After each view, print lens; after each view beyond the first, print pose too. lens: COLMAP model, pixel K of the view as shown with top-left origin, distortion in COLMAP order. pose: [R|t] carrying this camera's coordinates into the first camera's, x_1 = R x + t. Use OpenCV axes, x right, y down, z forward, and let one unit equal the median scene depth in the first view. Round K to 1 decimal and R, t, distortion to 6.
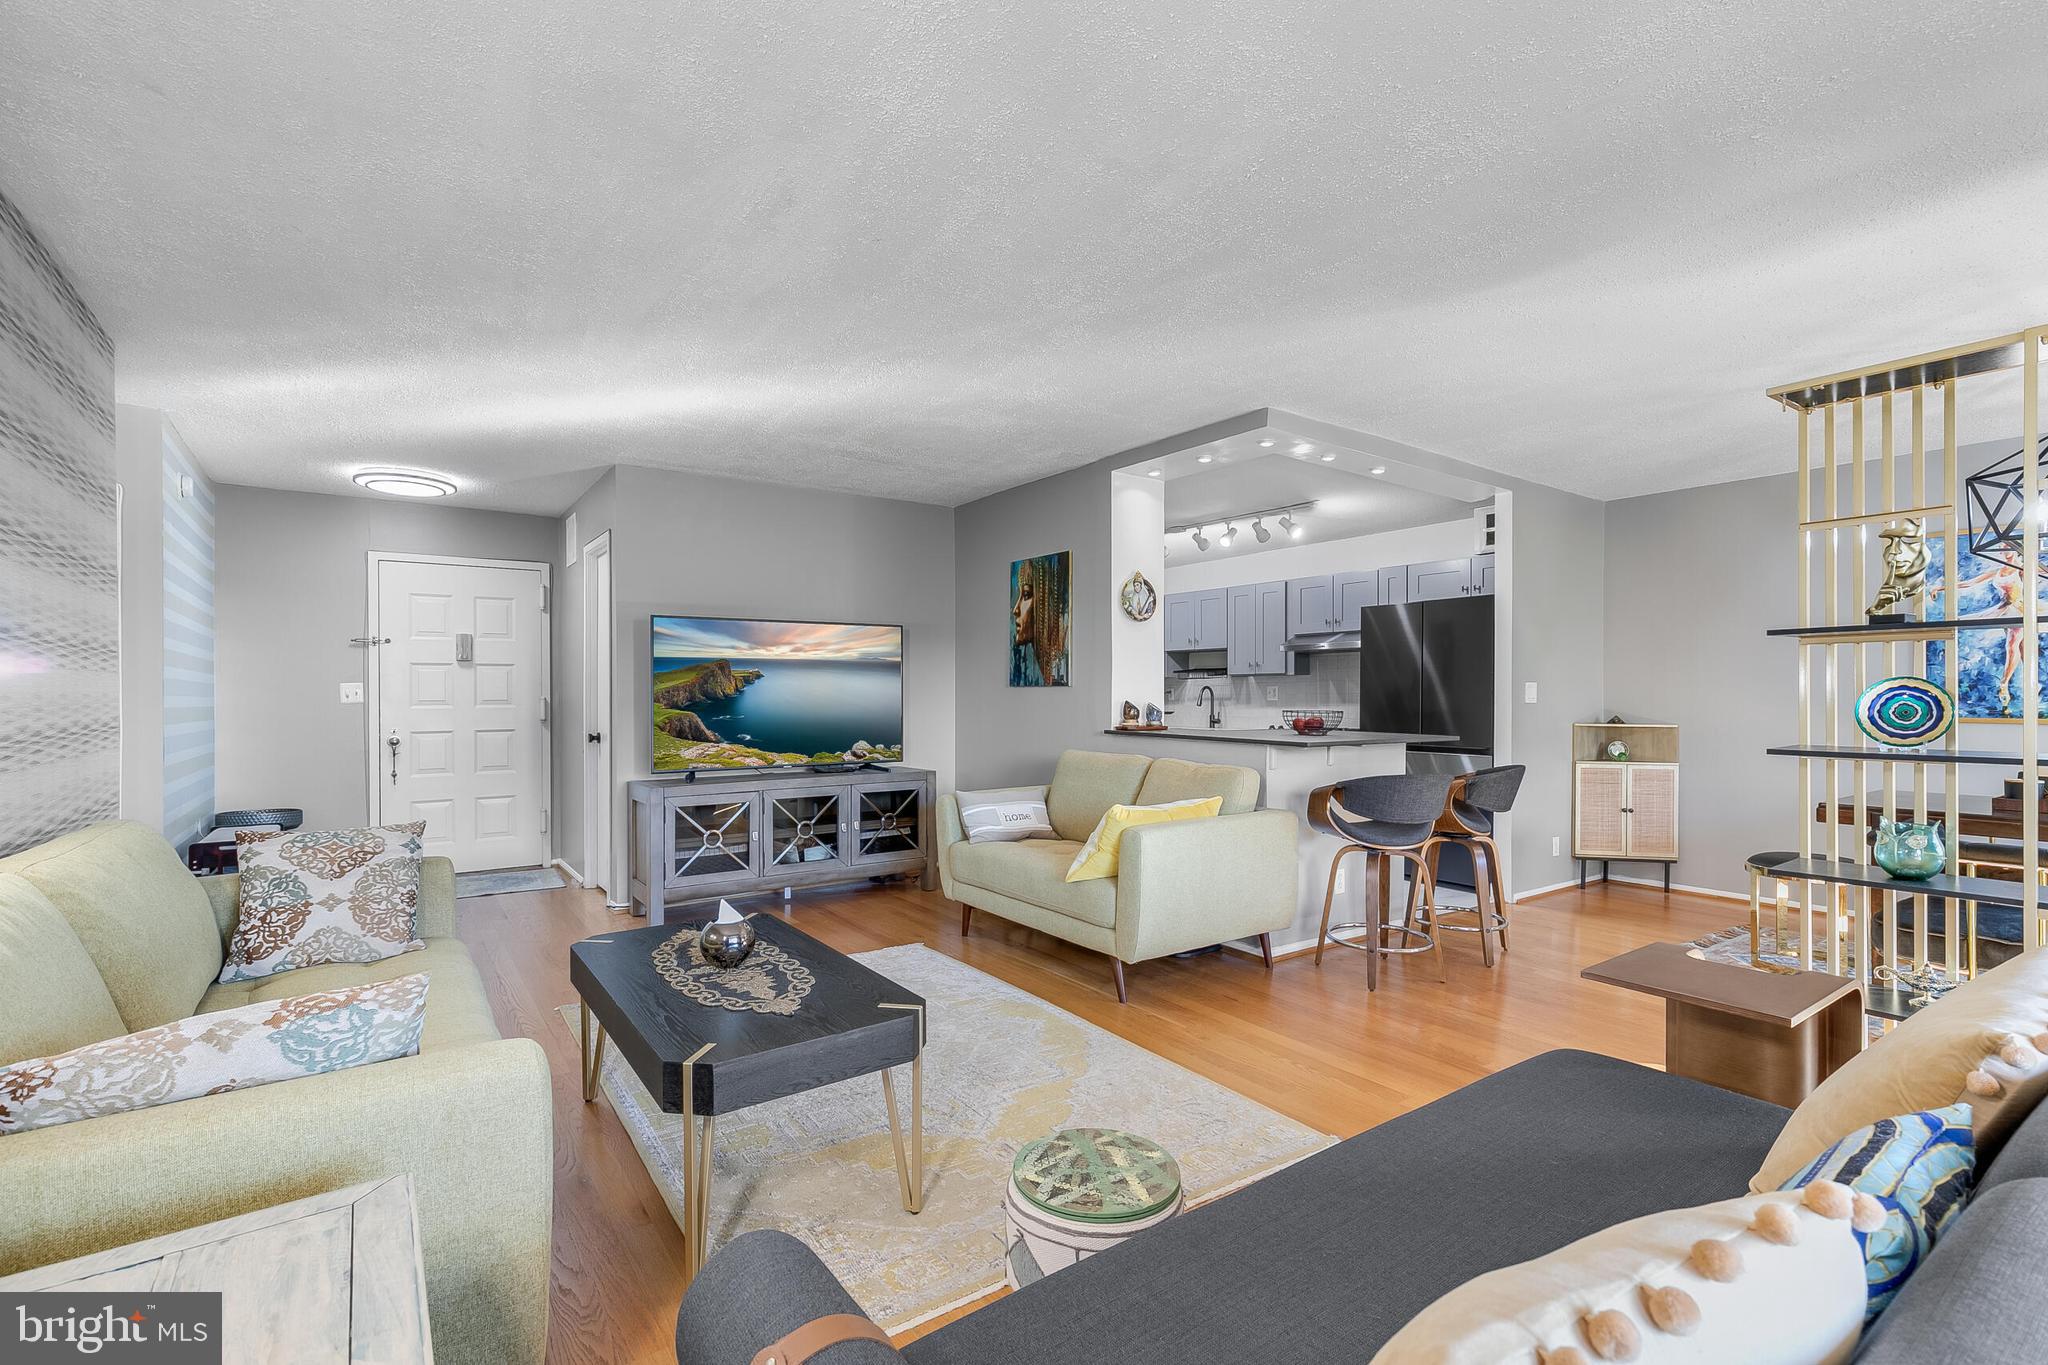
lens RADIAL K [[921.2, 0, 1020.4], [0, 921.2, 691.5], [0, 0, 1]] dist [0.014621, -0.006334]
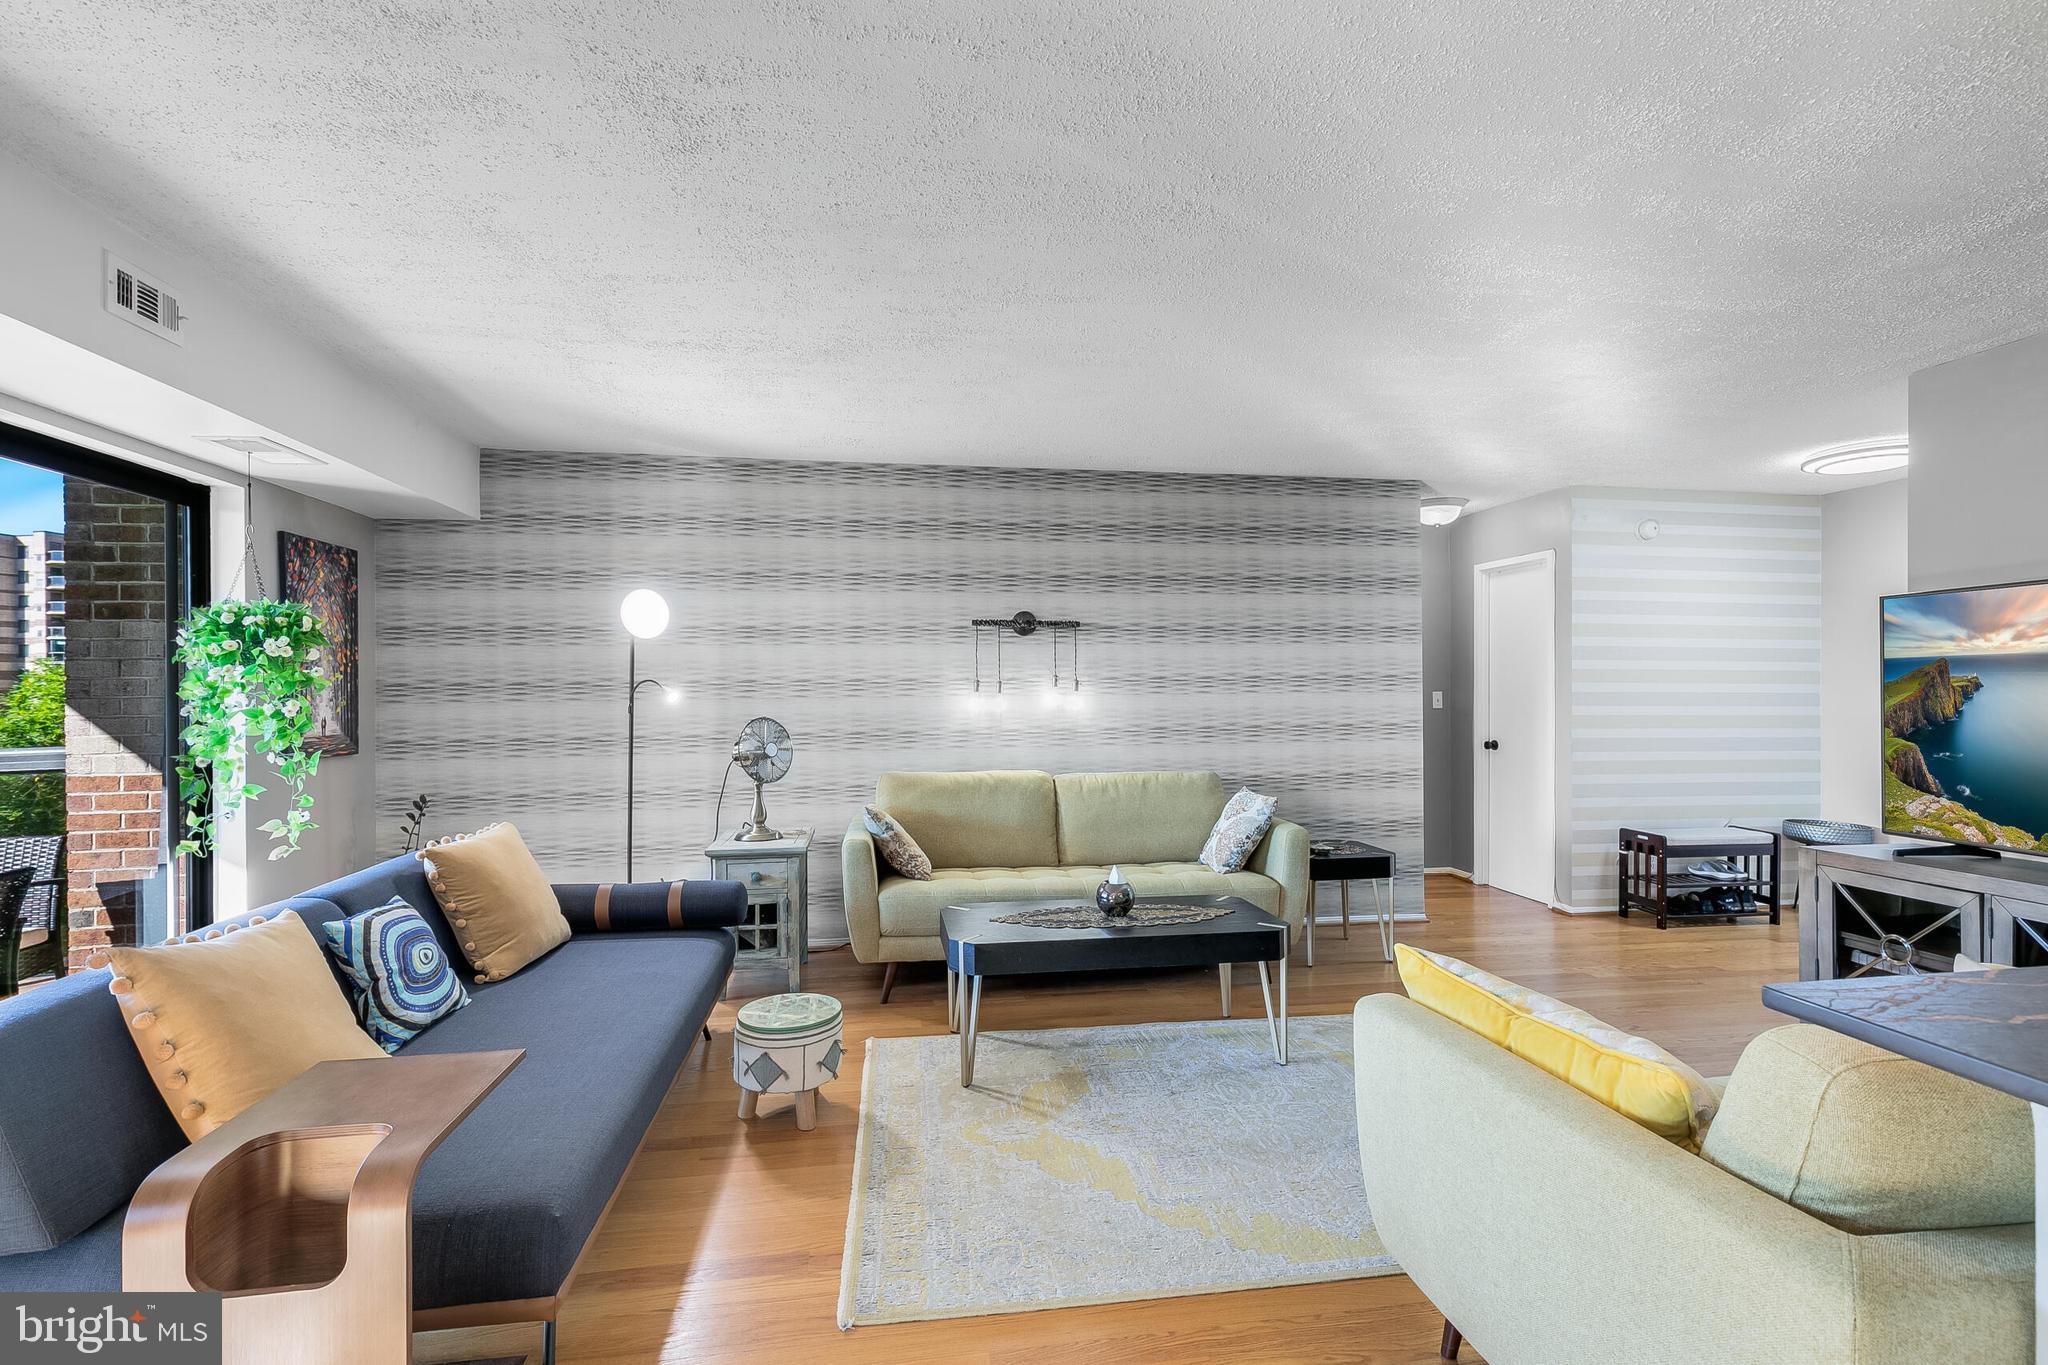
lens RADIAL K [[921.2, 0, 1020.4], [0, 921.2, 691.5], [0, 0, 1]] dist [0.014621, -0.006334]
pose [[-0.451830, 0.001881, -0.892102, 0.466971], [0.005925, 0.999982, -0.000893, -0.015771], [0.892084, -0.005689, -0.451833, 0.725002]]
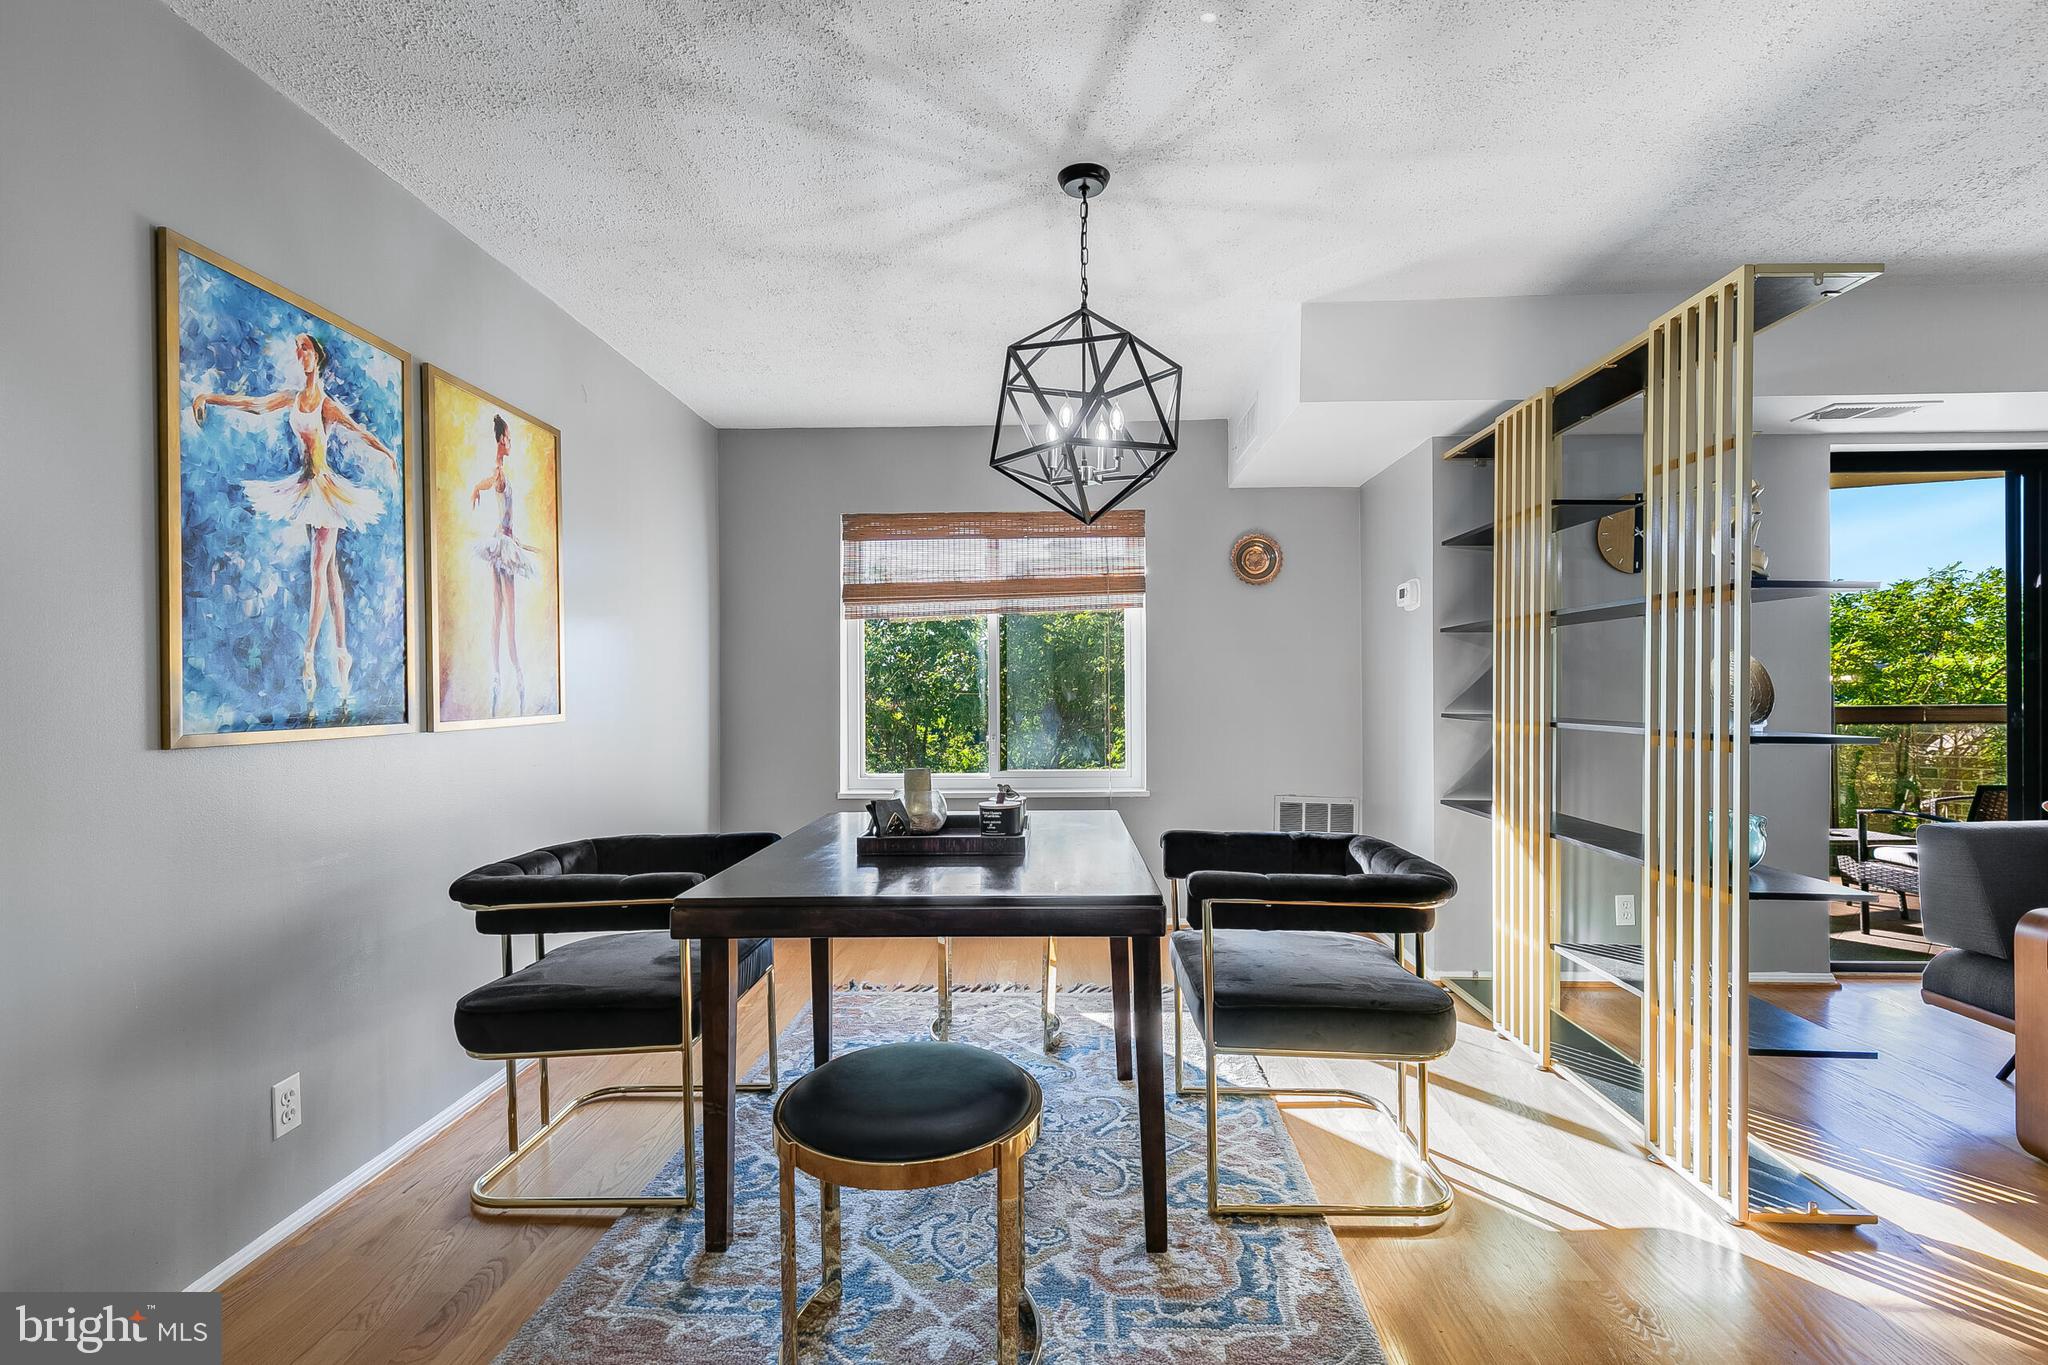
lens RADIAL K [[930.1, 0, 1024.0], [0, 930.1, 682.5], [0, 0, 1]] dist [0.000387, -0.000179]
pose [[-0.790304, 0.012392, 0.612589, 0.466376], [0.006716, 0.999911, -0.011562, 0.011848], [-0.612678, -0.005024, -0.790317, 1.031381]]
